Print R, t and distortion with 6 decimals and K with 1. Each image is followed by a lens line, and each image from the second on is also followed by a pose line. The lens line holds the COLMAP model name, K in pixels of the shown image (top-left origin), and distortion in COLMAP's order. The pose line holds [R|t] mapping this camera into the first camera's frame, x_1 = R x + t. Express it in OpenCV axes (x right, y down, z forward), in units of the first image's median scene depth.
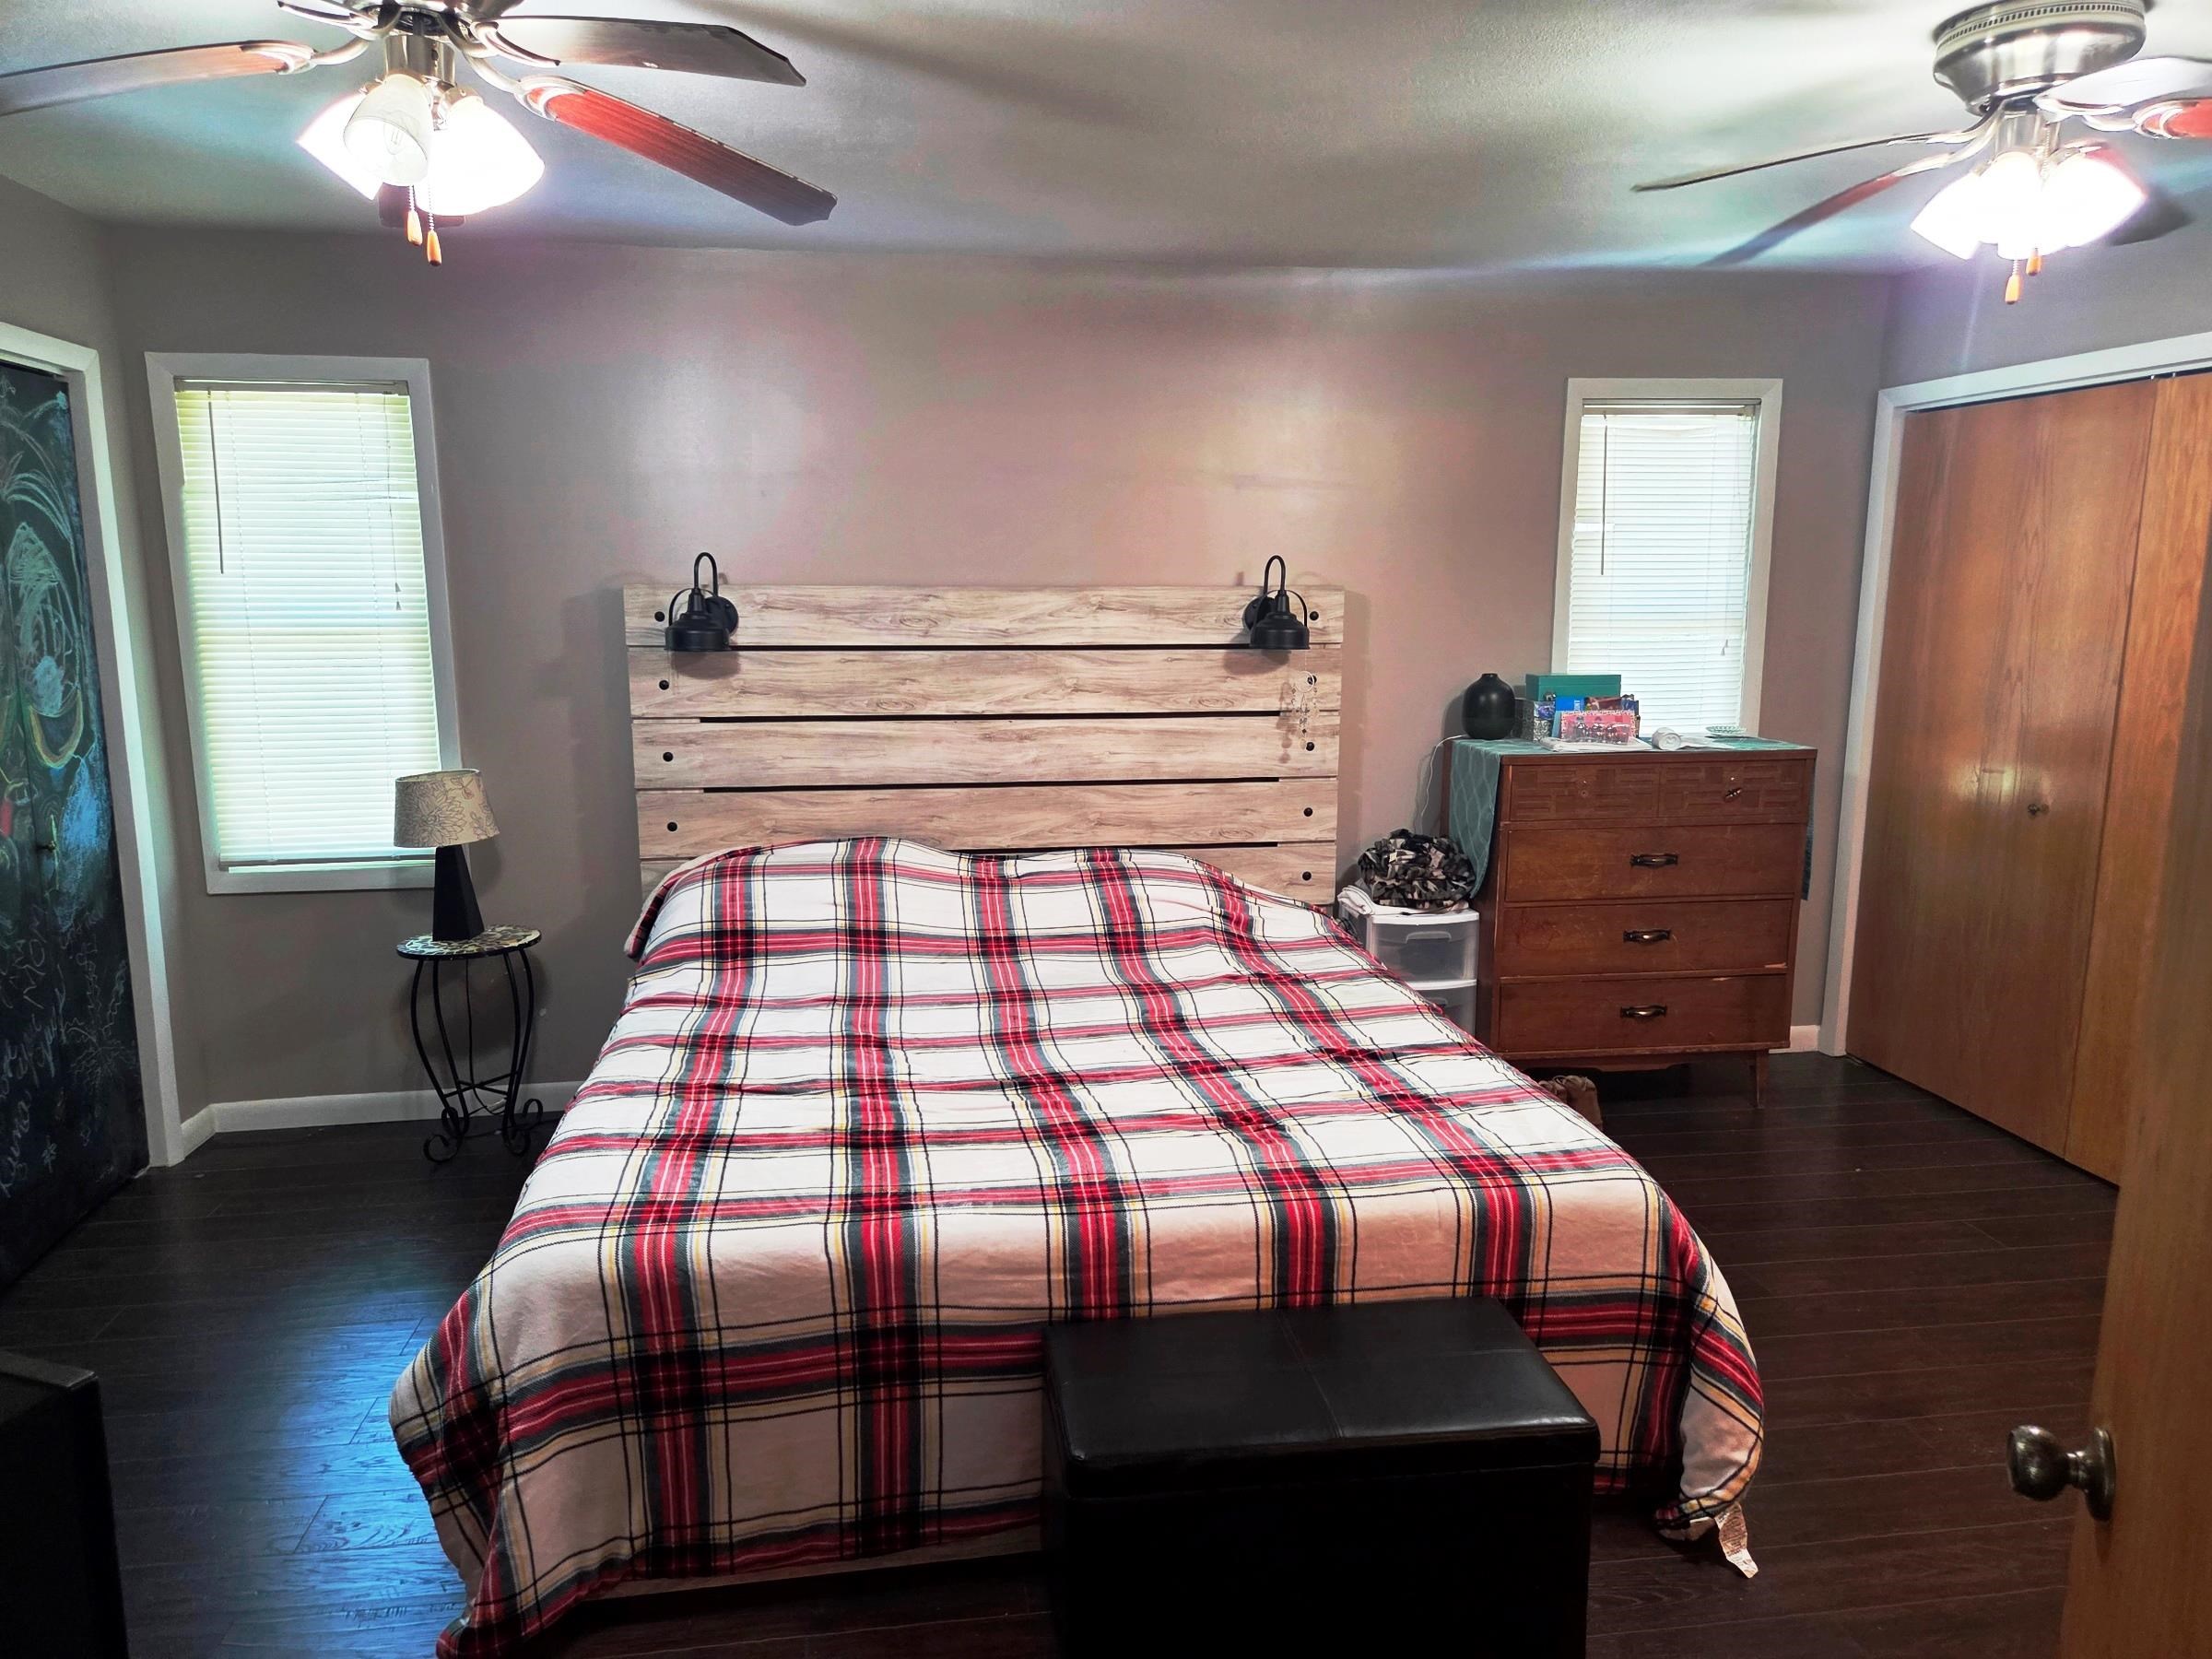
lens RADIAL K [[1491.3, 0, 1105.1], [0, 1491.3, 845.4], [0, 0, 1]] dist [0.064849, -0.057475]
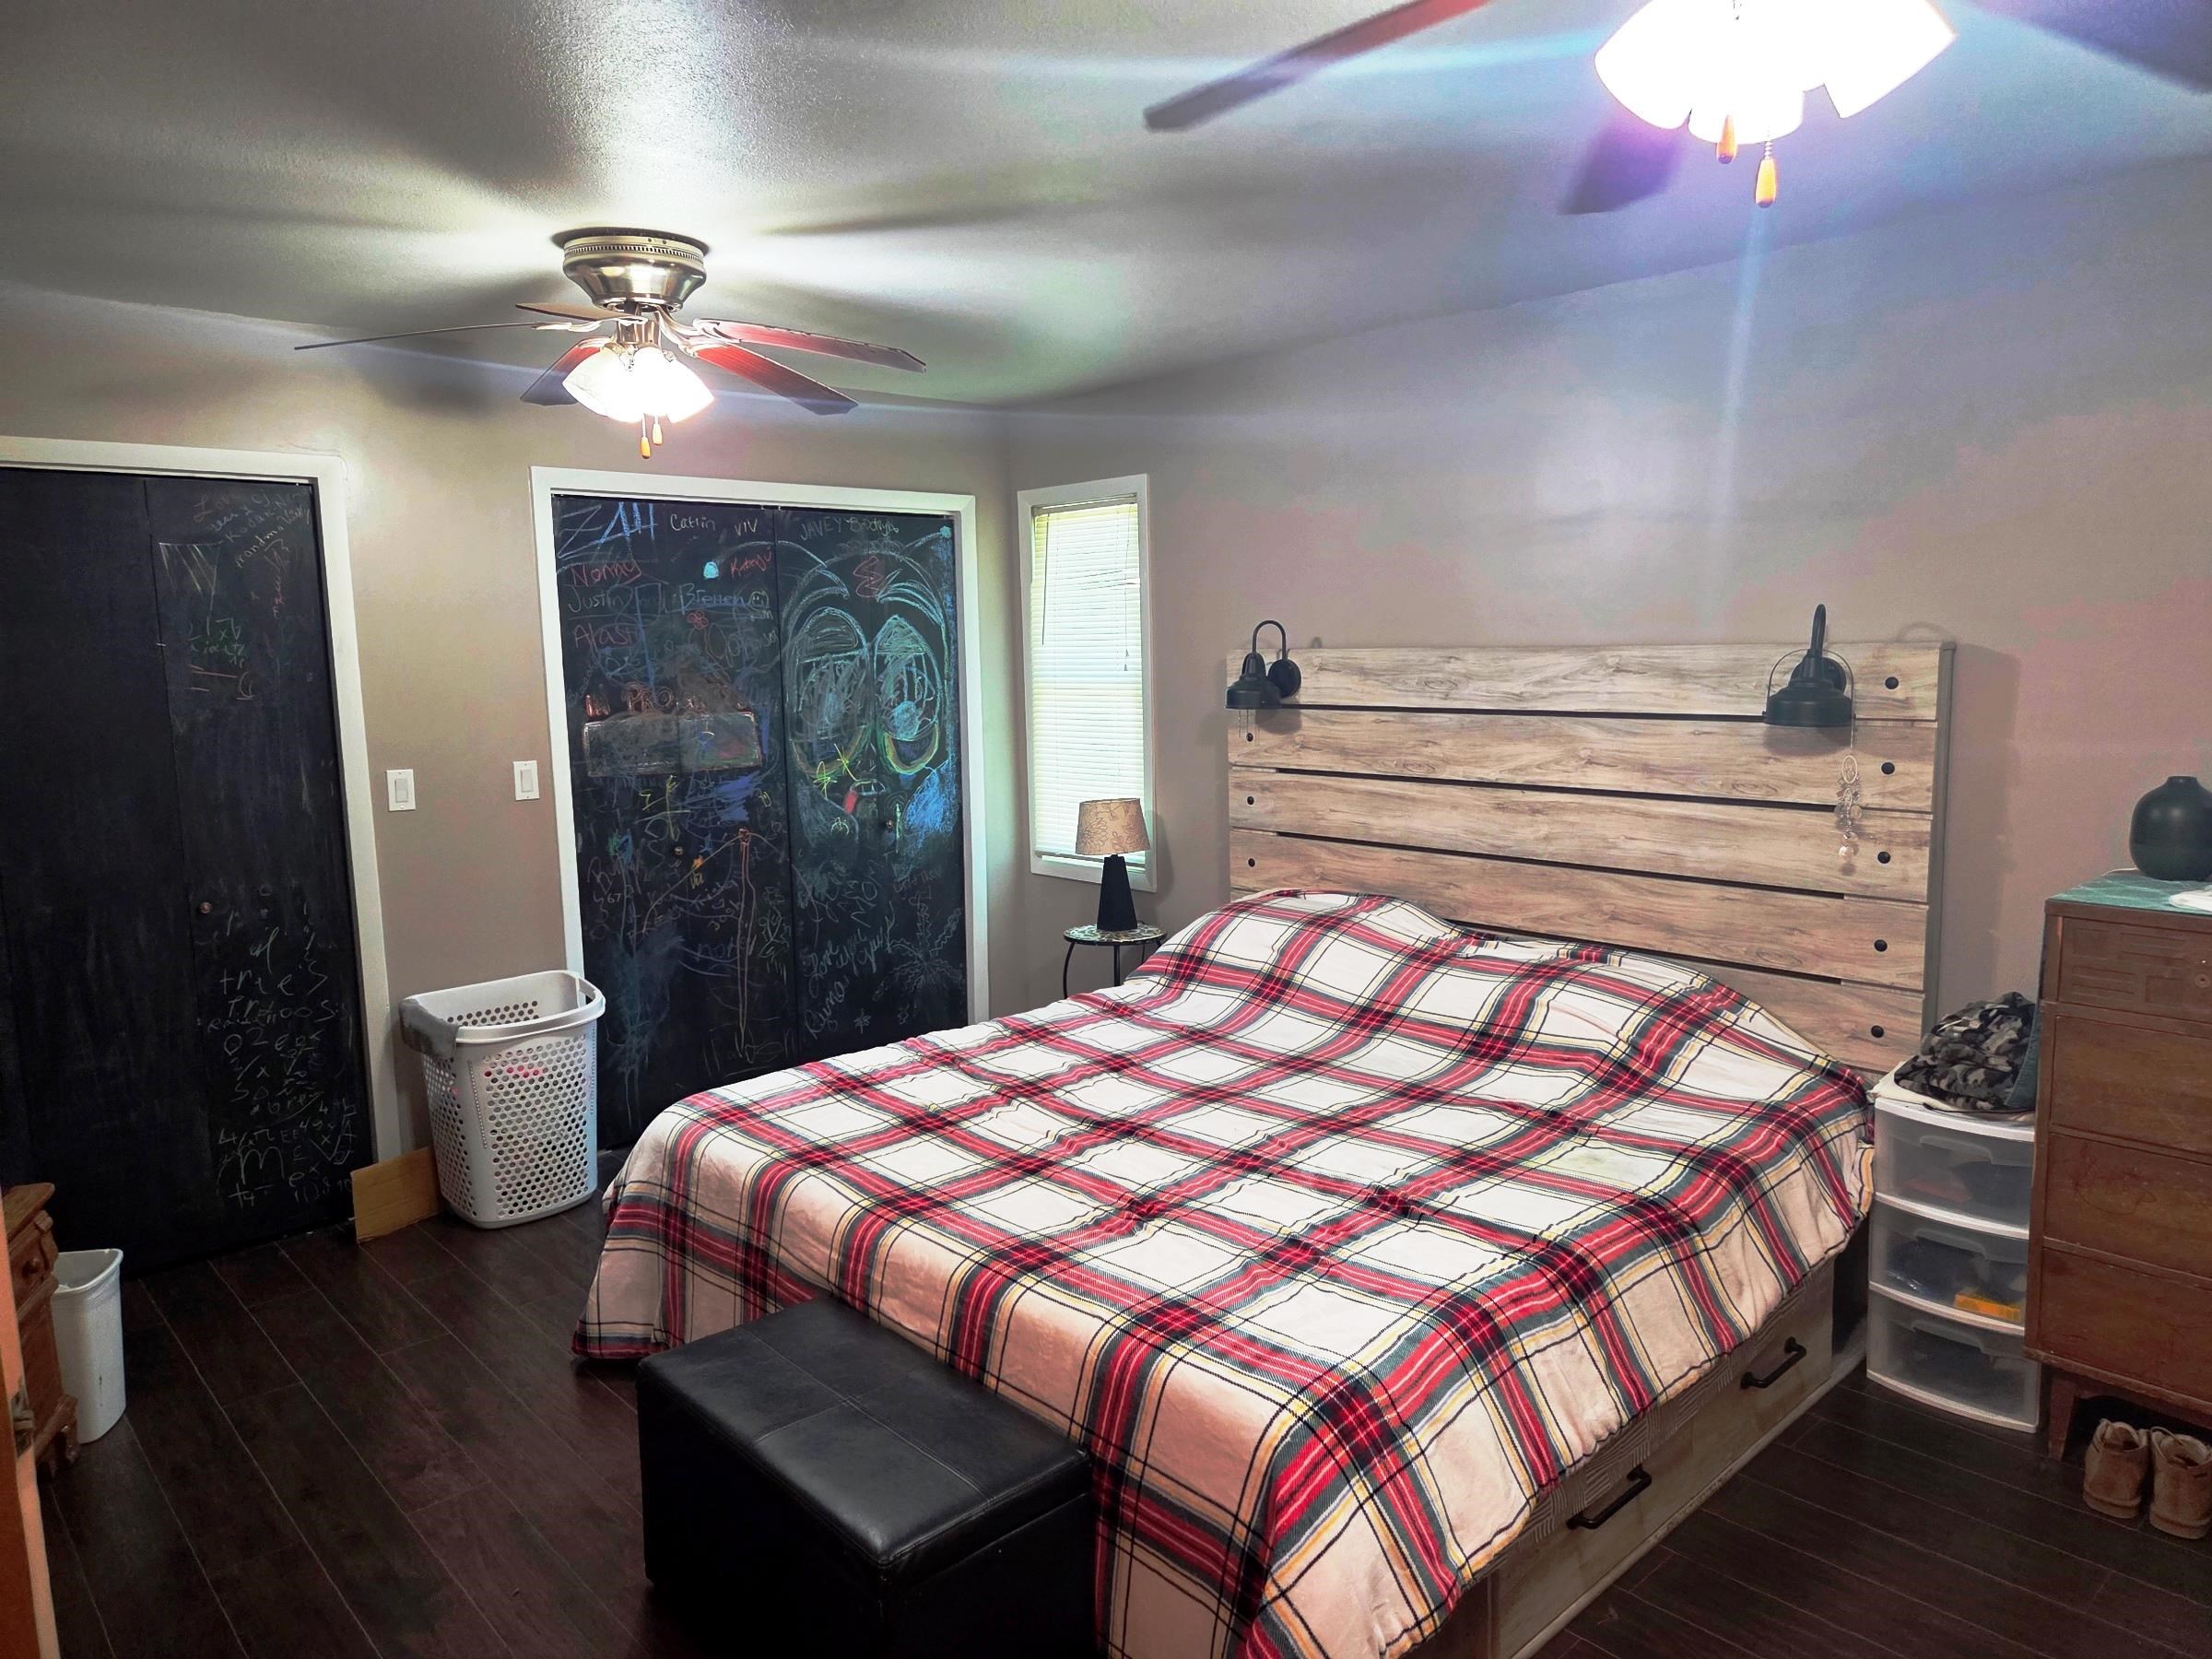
lens RADIAL K [[1491.3, 0, 1107.0], [0, 1491.3, 837.7], [0, 0, 1]] dist [0.064849, -0.057475]
pose [[0.556445, 0.100900, -0.824735, 0.649201], [-0.126647, 0.991301, 0.035831, -0.065155], [0.821176, 0.084512, 0.564383, 0.314066]]
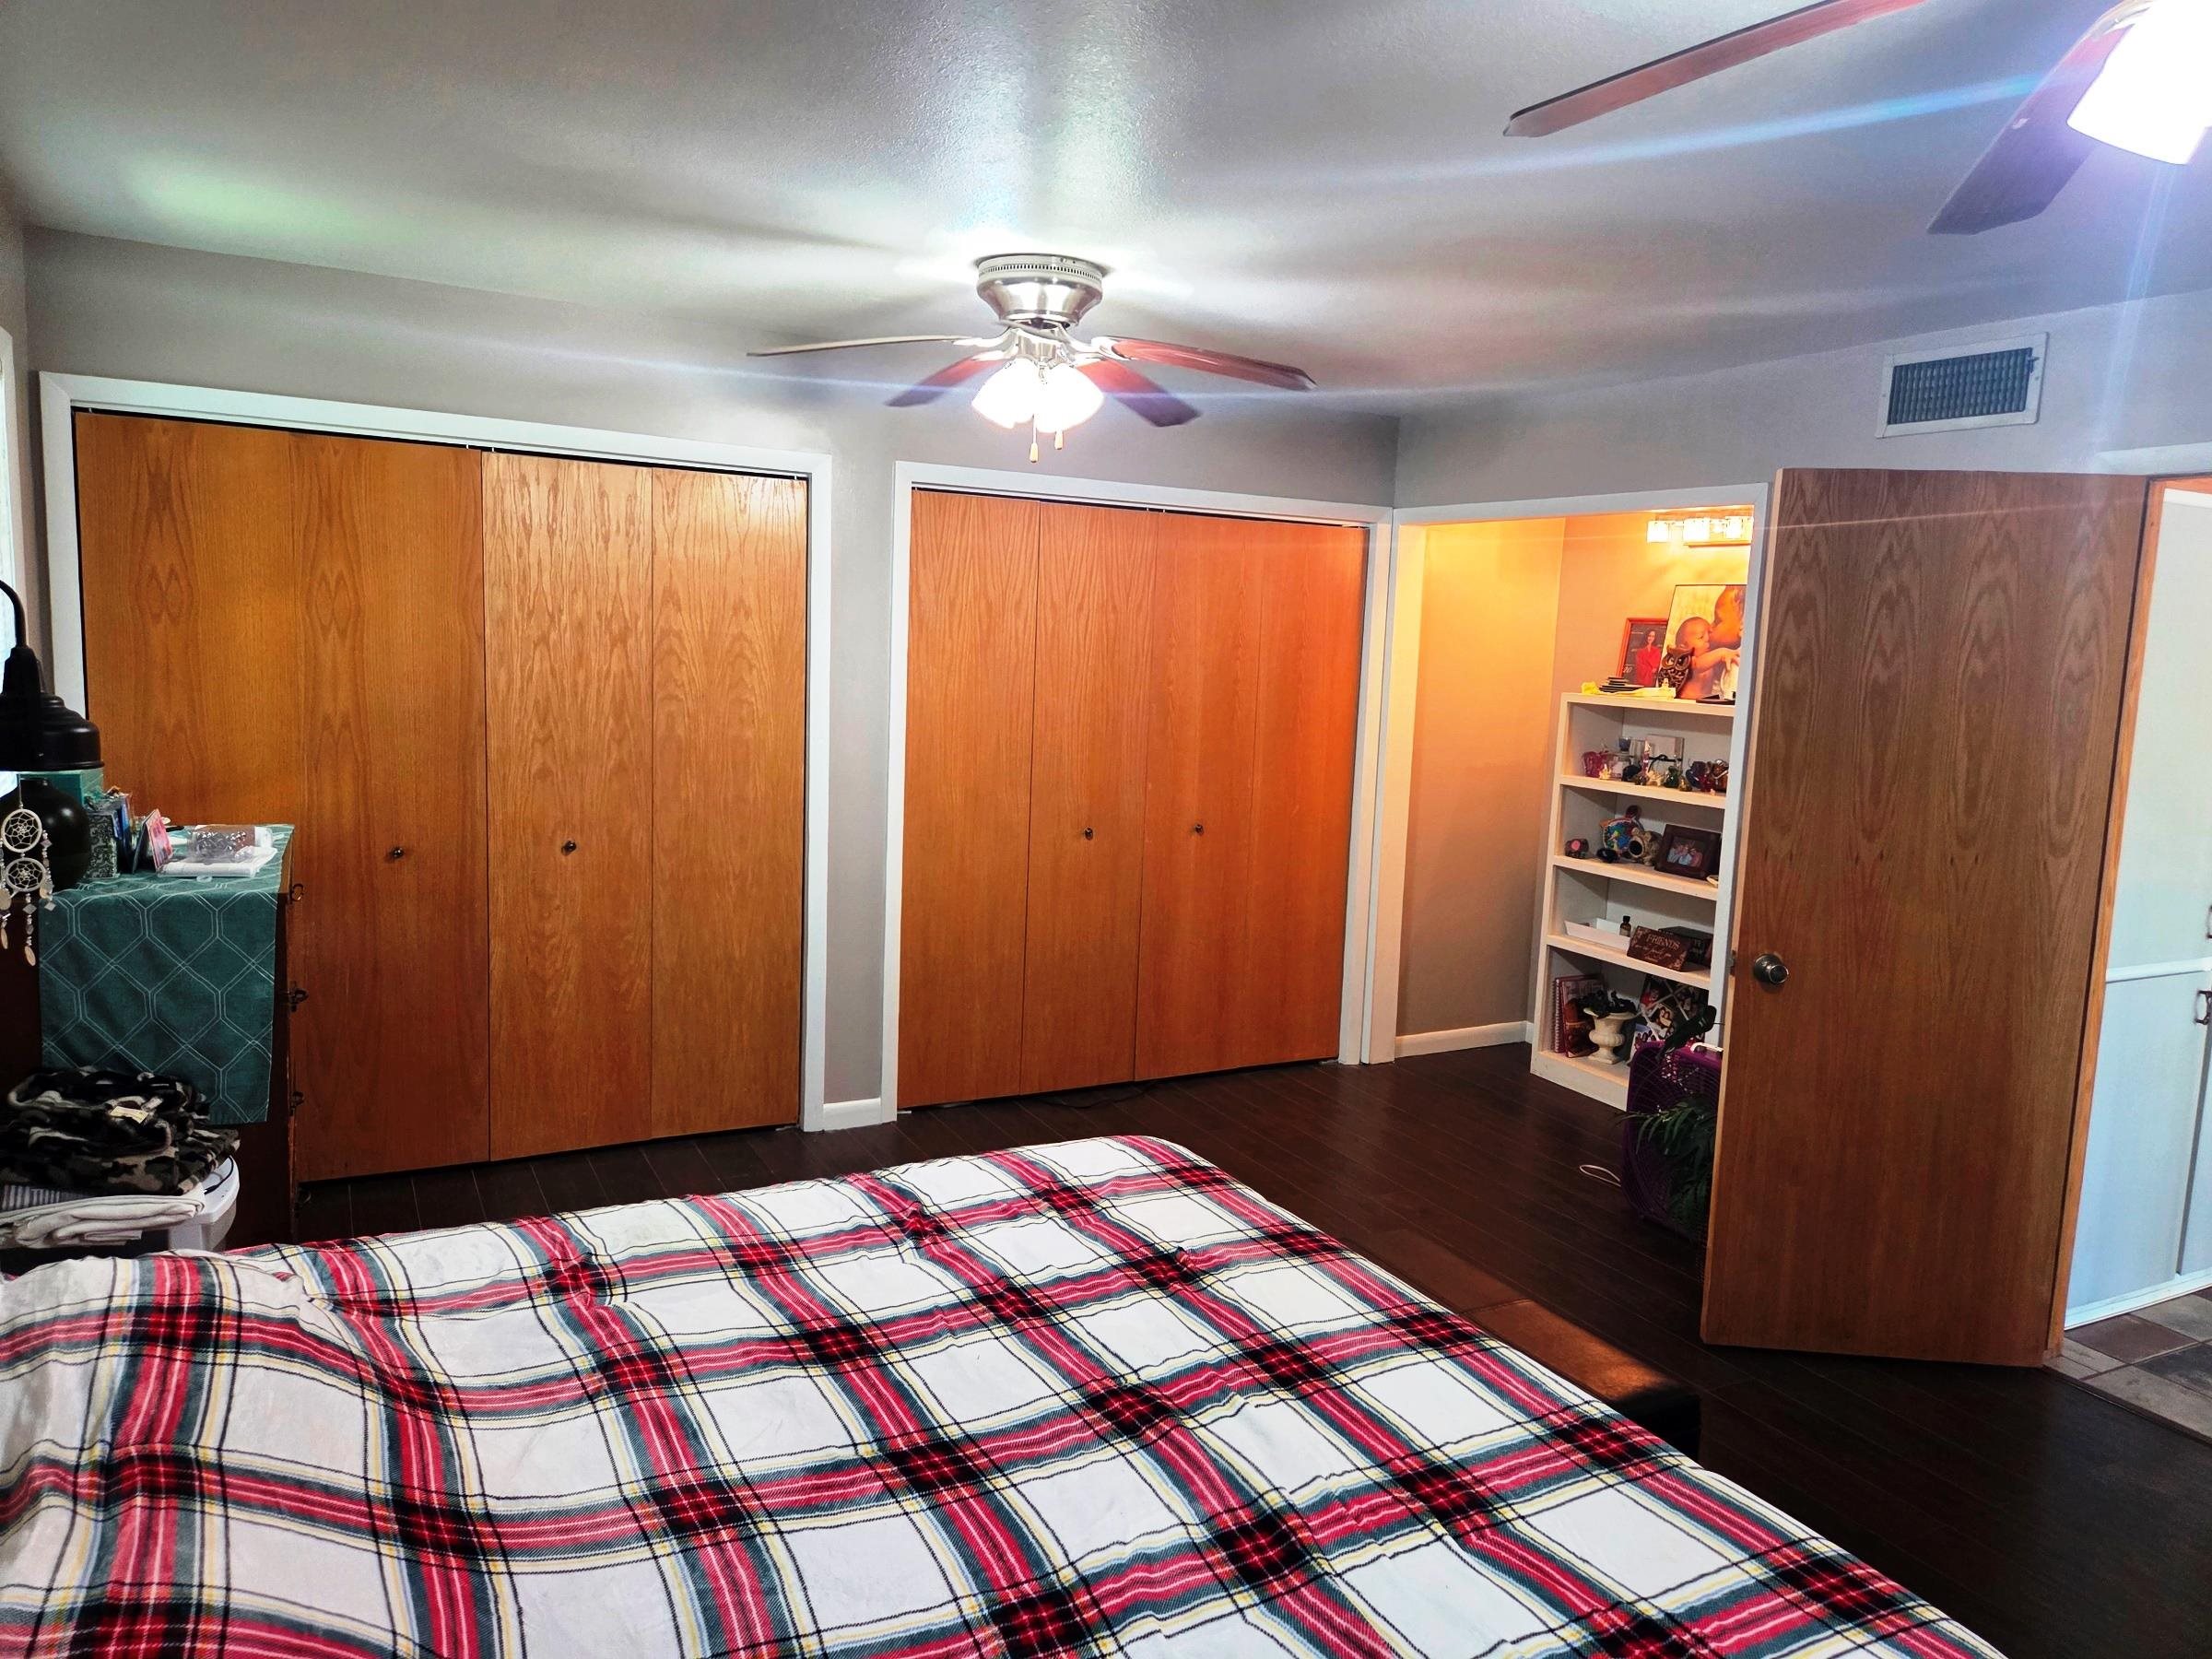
lens RADIAL K [[1491.3, 0, 1097.8], [0, 1491.3, 812.1], [0, 0, 1]] dist [0.064849, -0.057475]
pose [[-0.330264, -0.125348, 0.935529, -0.524802], [0.126023, 0.976413, 0.175315, -0.185115], [-0.935438, 0.175799, -0.306677, 0.961672]]
